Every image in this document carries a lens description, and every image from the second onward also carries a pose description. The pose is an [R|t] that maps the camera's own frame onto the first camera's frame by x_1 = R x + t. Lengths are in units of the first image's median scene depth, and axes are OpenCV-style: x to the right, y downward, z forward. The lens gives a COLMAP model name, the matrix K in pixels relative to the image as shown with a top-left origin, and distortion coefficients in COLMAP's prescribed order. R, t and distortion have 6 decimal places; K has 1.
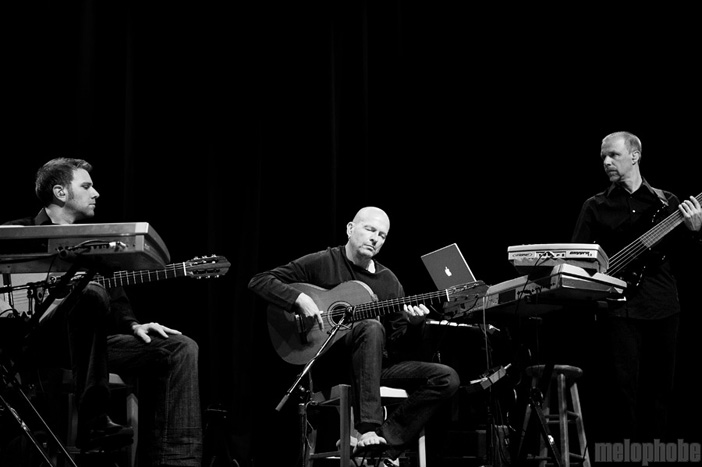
lens RADIAL K [[1308.1, 0, 351.0], [0, 1308.1, 233.5], [0, 0, 1]] dist [0.132590, -0.342658]
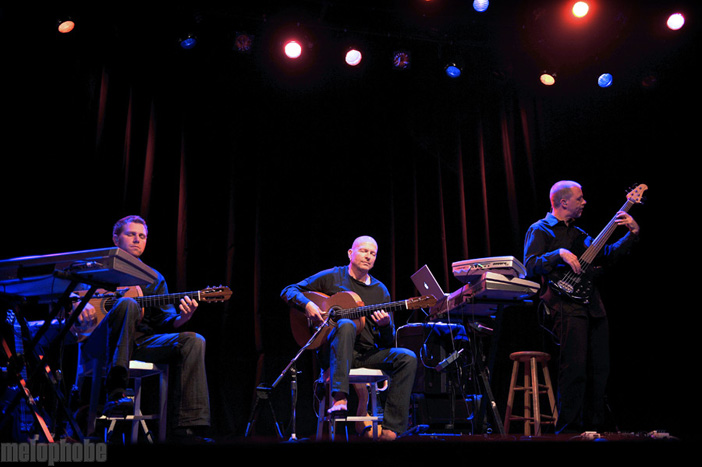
lens RADIAL K [[727.4, 0, 351.0], [0, 727.4, 233.5], [0, 0, 1]] dist [0.049999, -0.008587]
pose [[0.975972, -0.064118, -0.208250, 0.180779], [0.047275, 0.995269, -0.084879, 0.039928], [0.212707, 0.072994, 0.974386, 0.232665]]
